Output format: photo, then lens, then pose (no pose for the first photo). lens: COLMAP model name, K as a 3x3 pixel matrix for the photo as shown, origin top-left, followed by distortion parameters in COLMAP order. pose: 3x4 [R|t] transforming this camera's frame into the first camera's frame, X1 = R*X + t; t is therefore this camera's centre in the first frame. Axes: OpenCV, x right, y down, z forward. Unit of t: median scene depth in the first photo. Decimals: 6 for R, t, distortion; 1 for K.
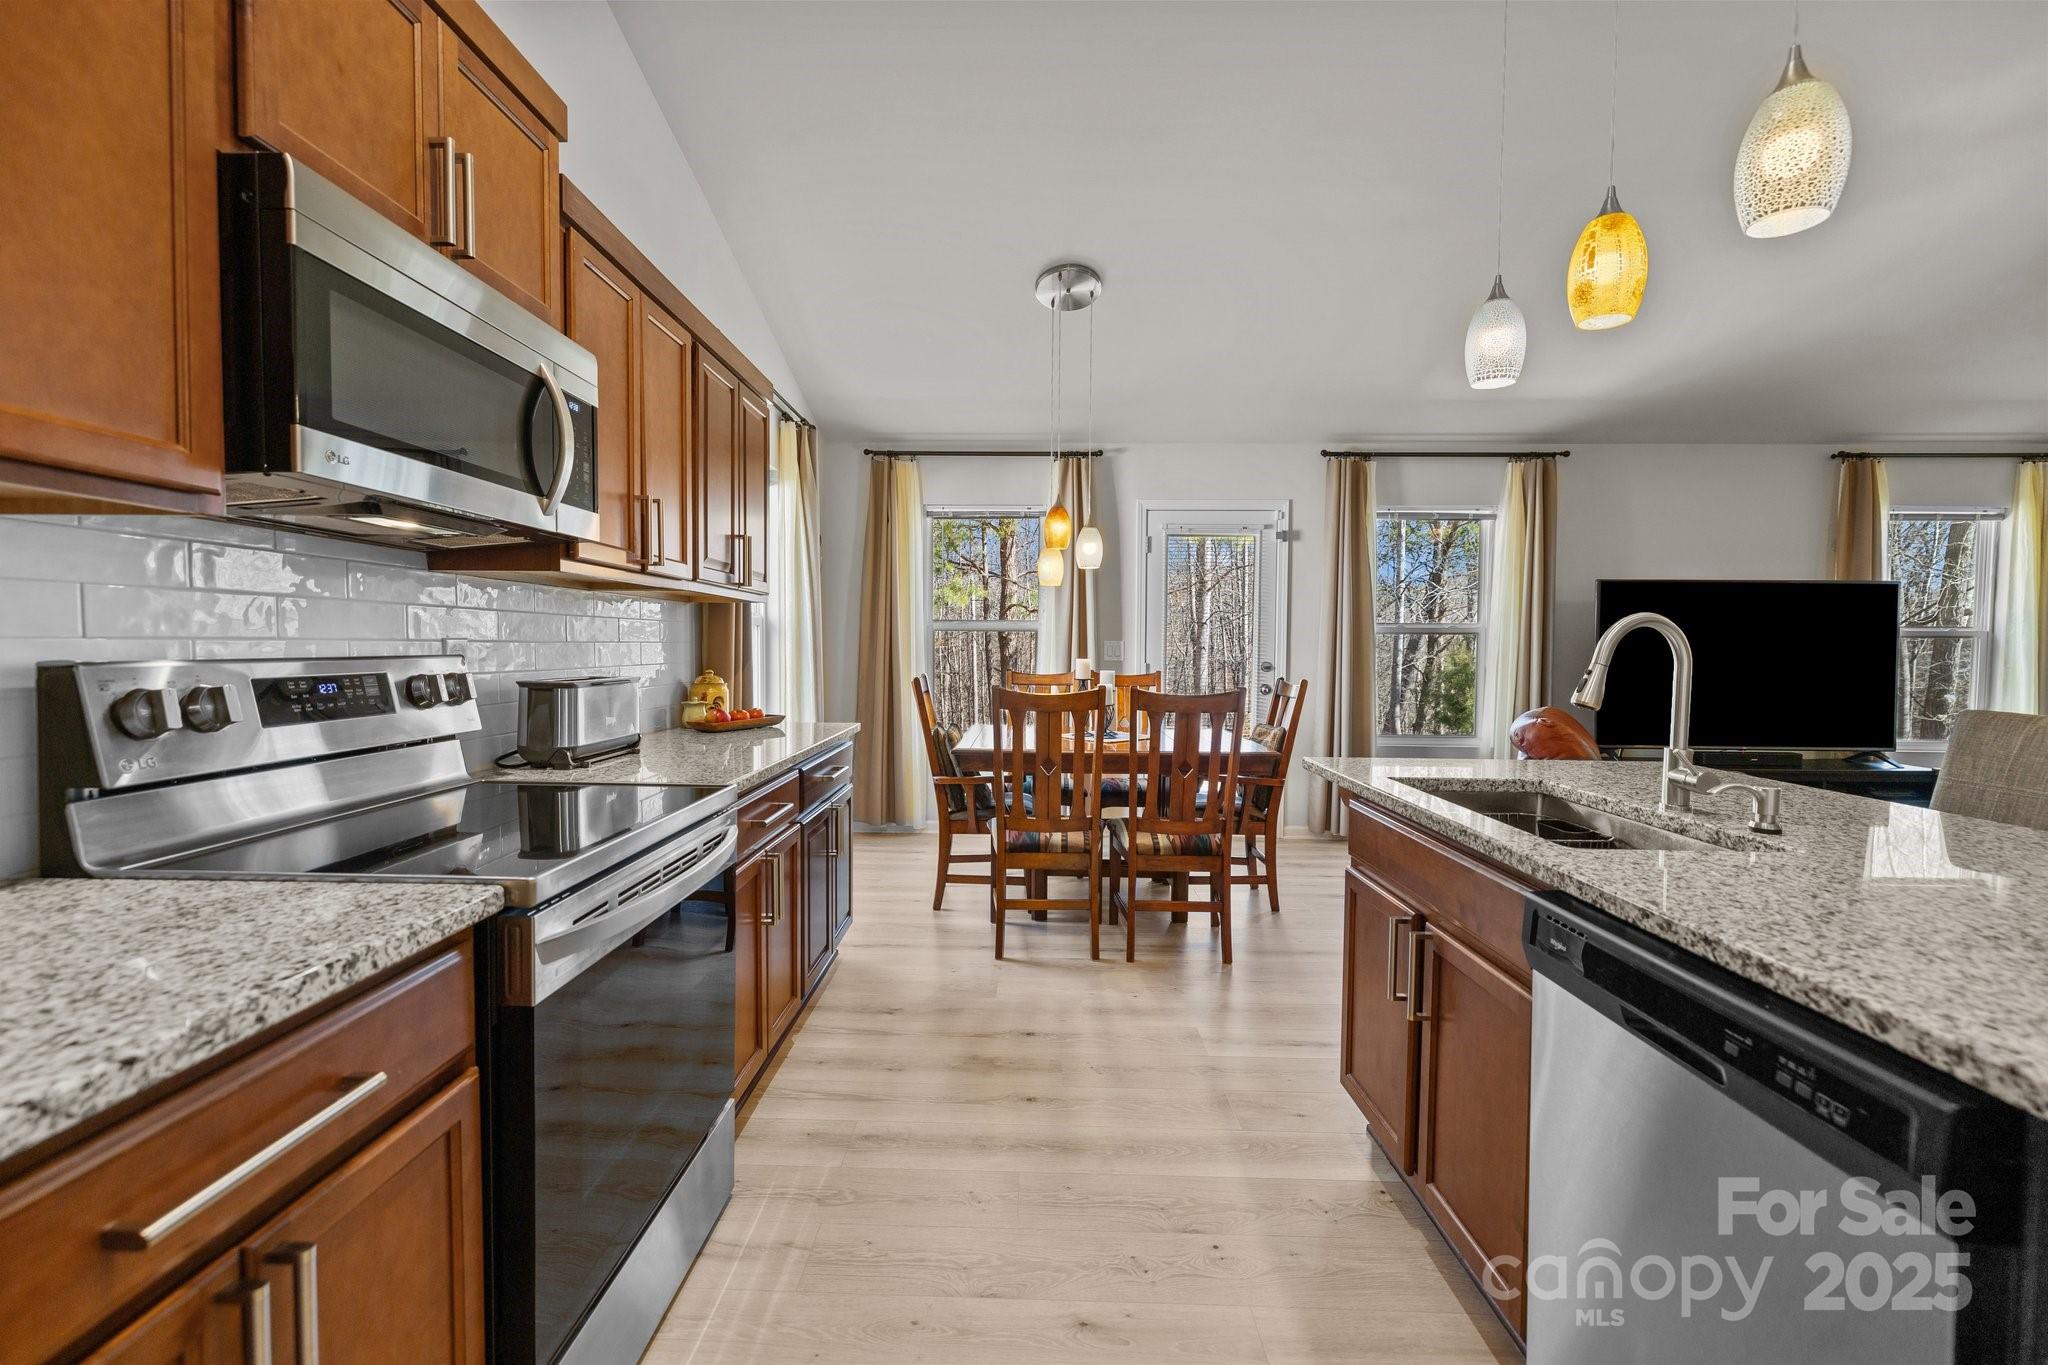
lens RADIAL K [[875.4, 0, 1008.7], [0, 875.4, 674.3], [0, 0, 1]] dist [0.000950, -0.000902]
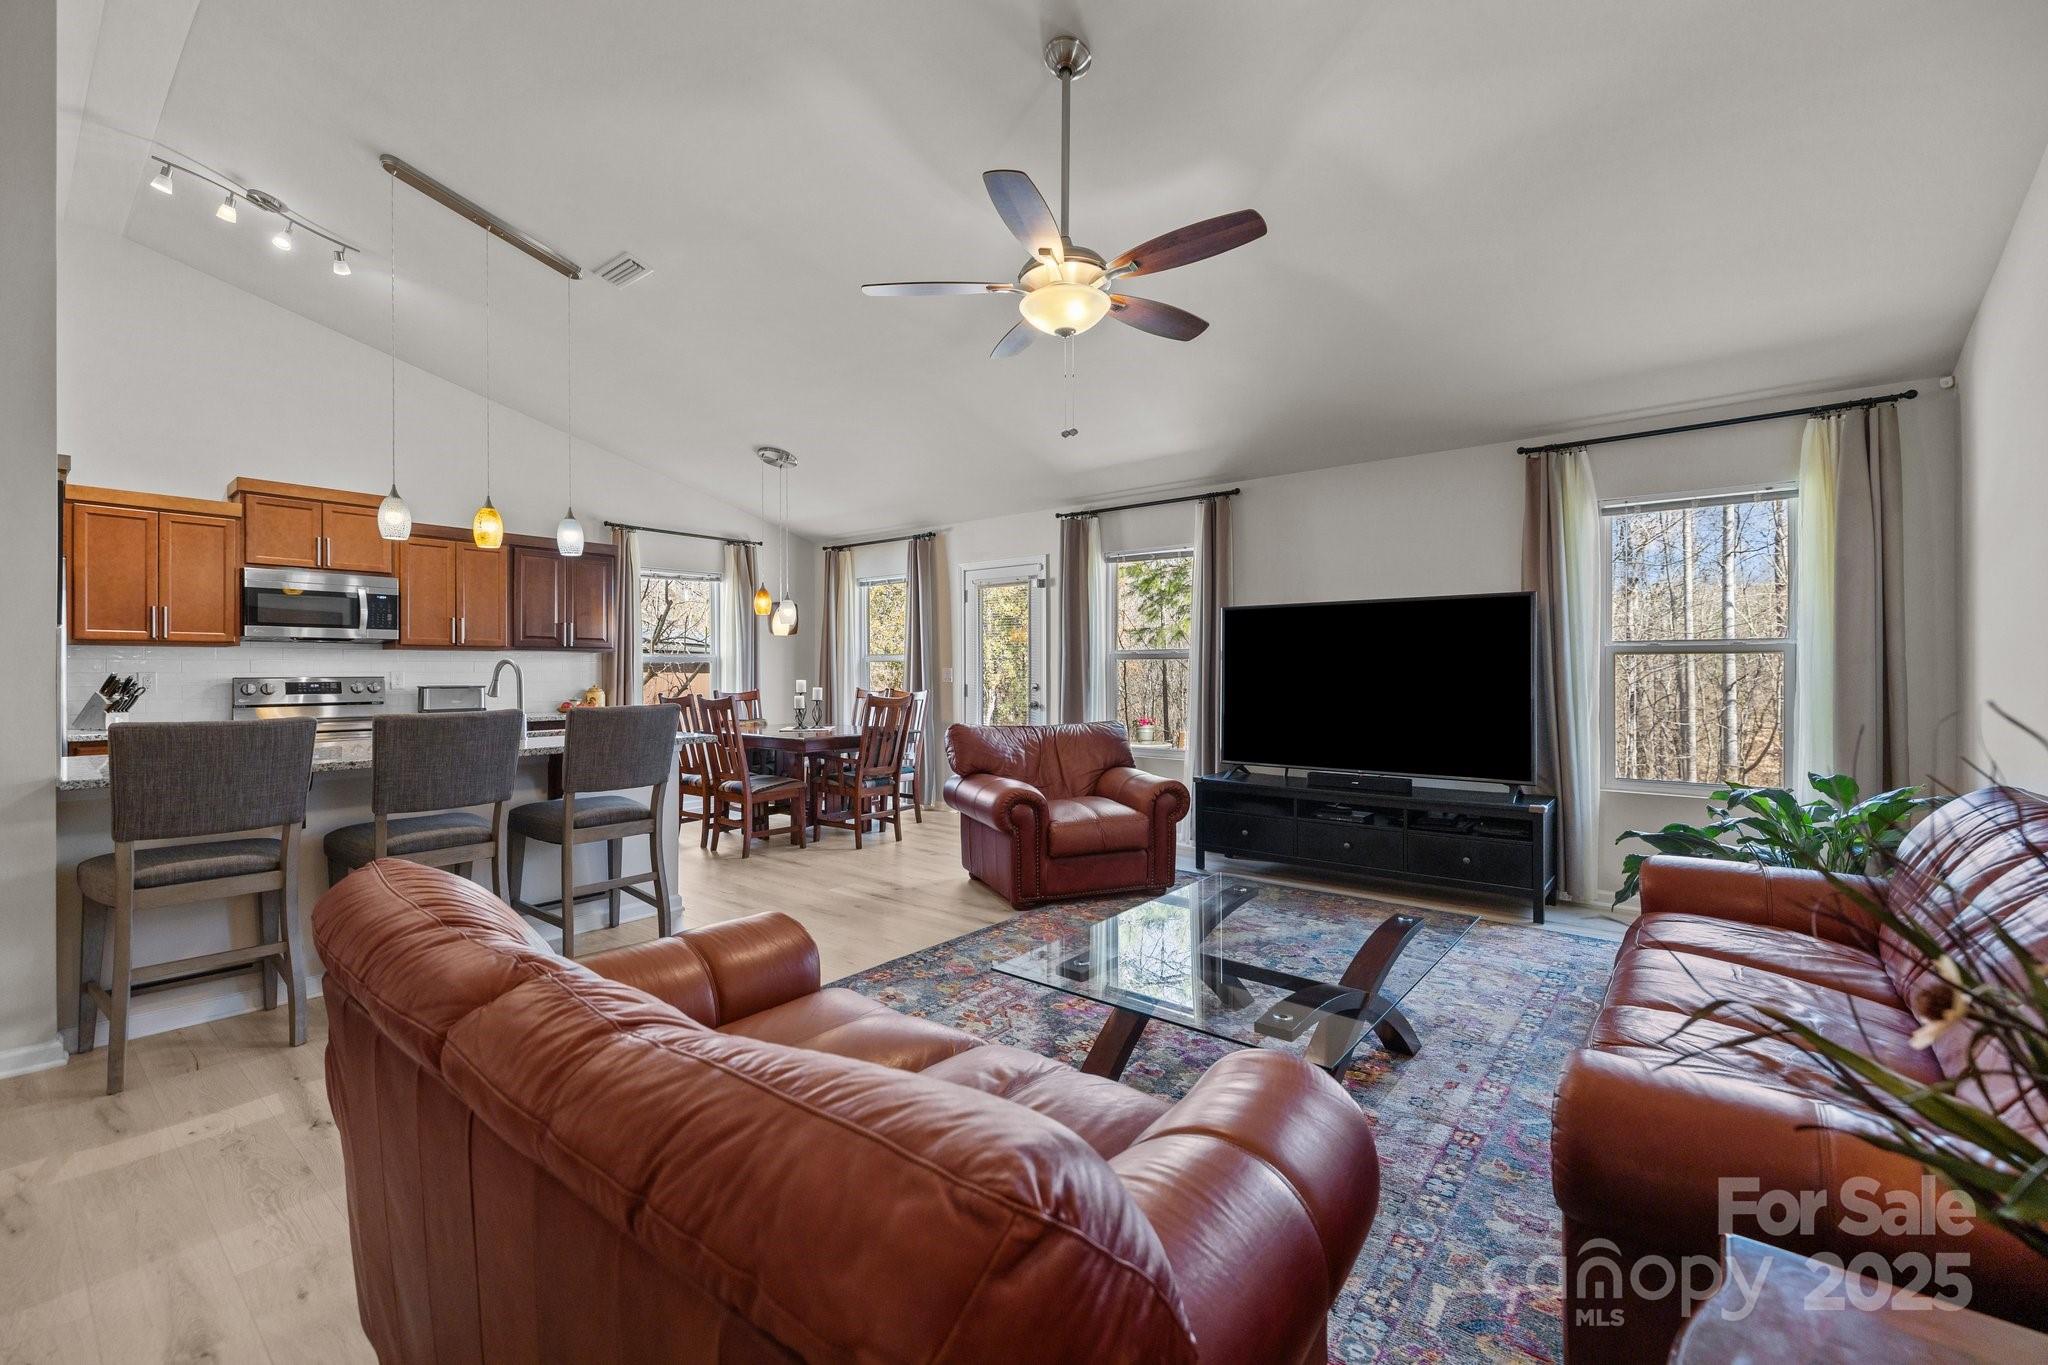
lens RADIAL K [[875.4, 0, 1014.4], [0, 875.4, 672.6], [0, 0, 1]] dist [0.000950, -0.000902]
pose [[0.782367, -0.006235, -0.622786, 1.089465], [-0.014484, 0.999497, -0.028202, 0.006358], [0.622649, 0.031085, 0.781884, -0.006118]]
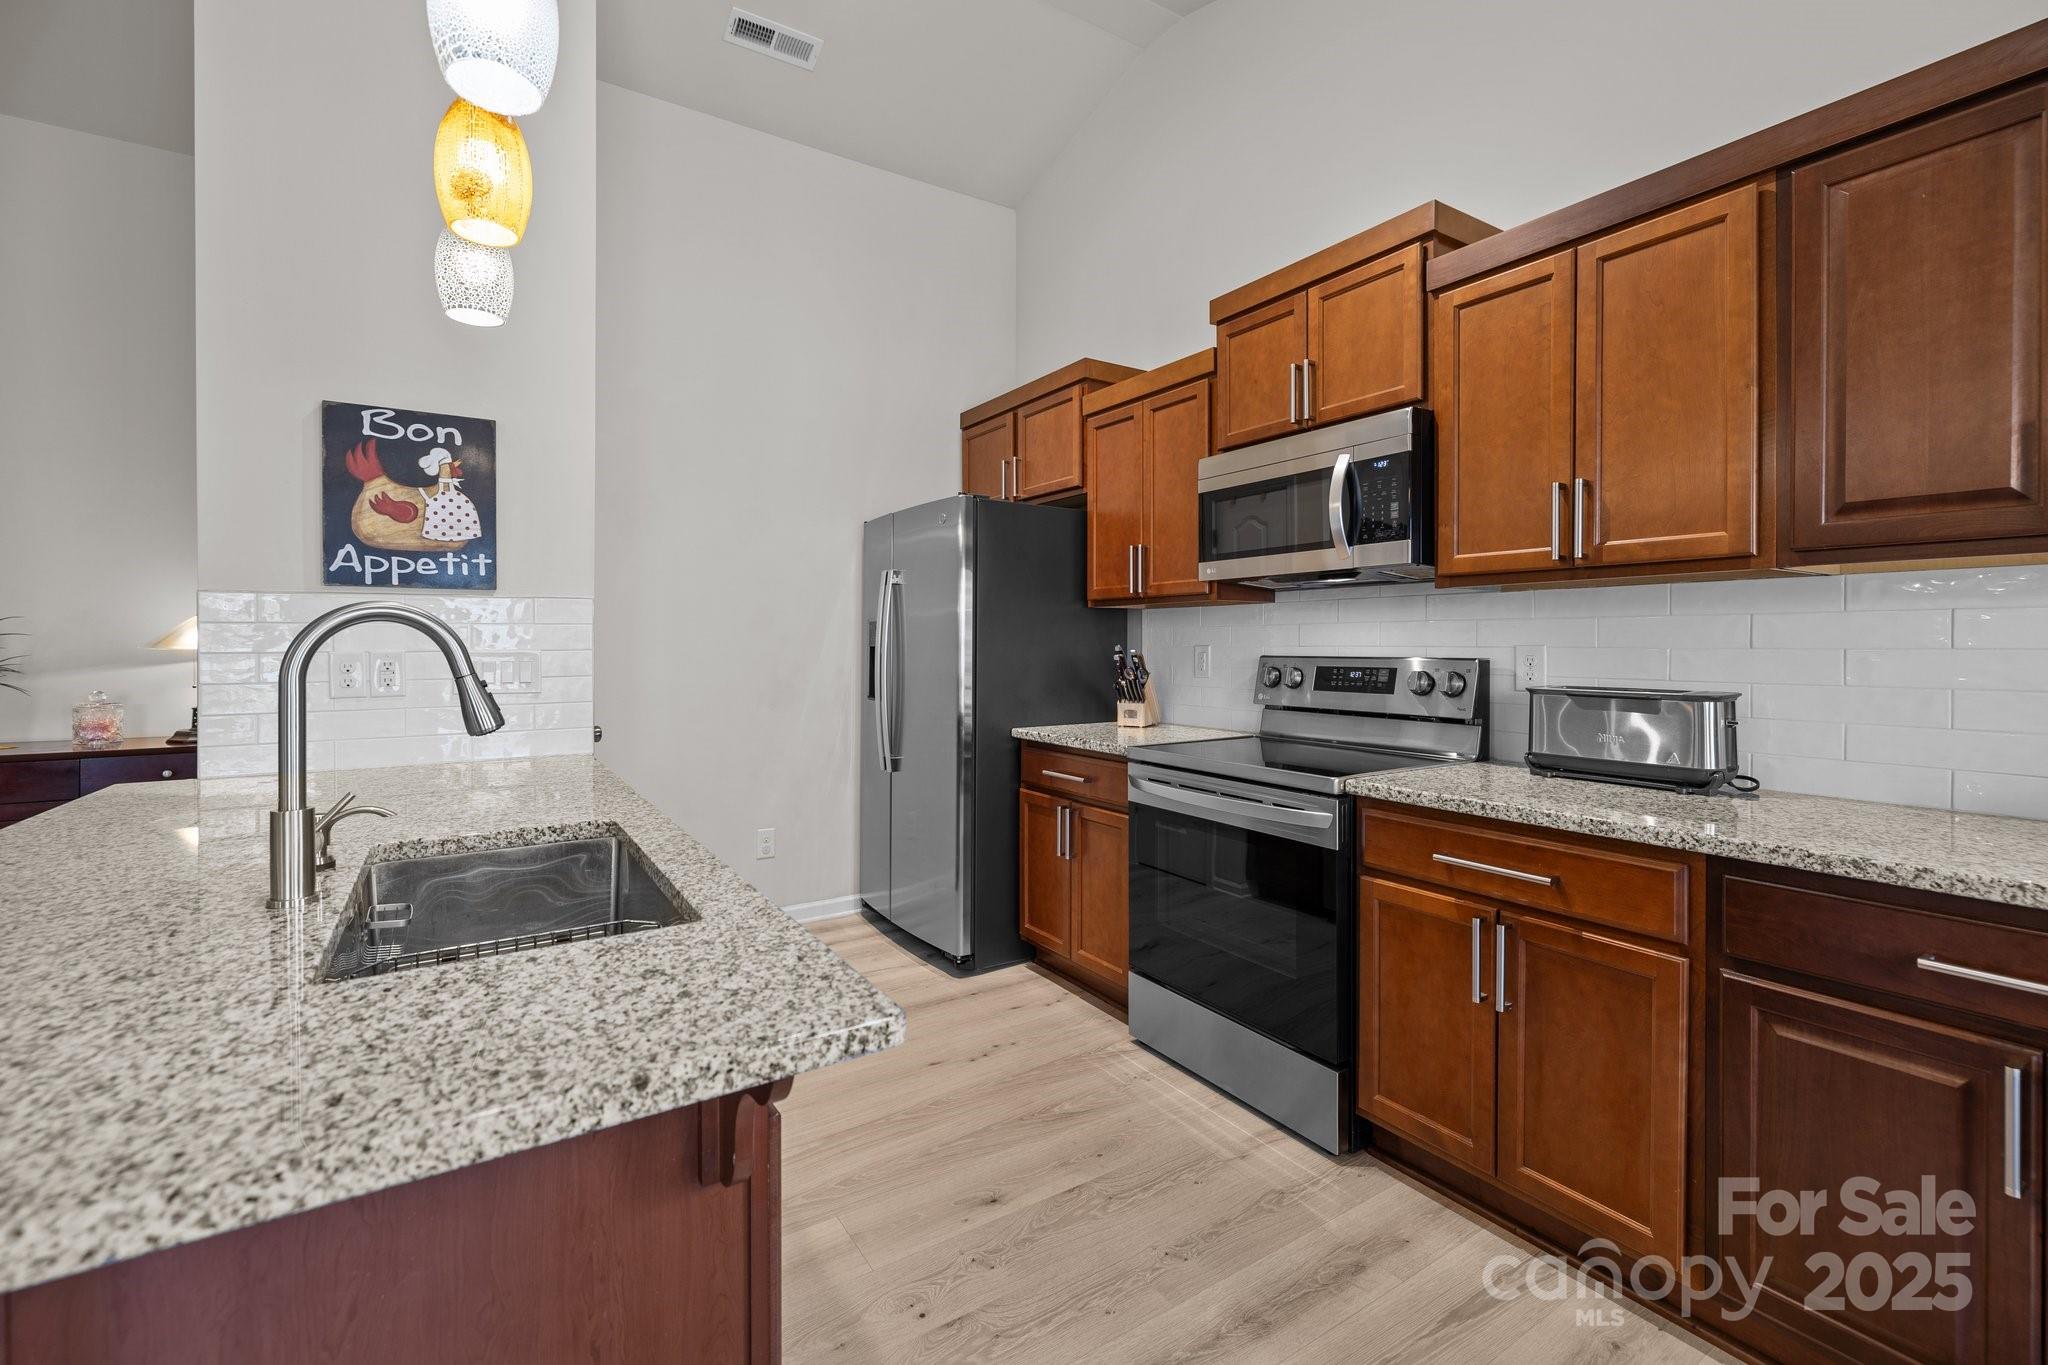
lens RADIAL K [[875.4, 0, 1003.2], [0, 875.4, 646.7], [0, 0, 1]] dist [0.000950, -0.000902]
pose [[-0.830327, -0.003173, -0.557268, 0.227754], [-0.022954, 0.999330, 0.028512, -0.020990], [0.556804, 0.036466, -0.829843, 0.600305]]
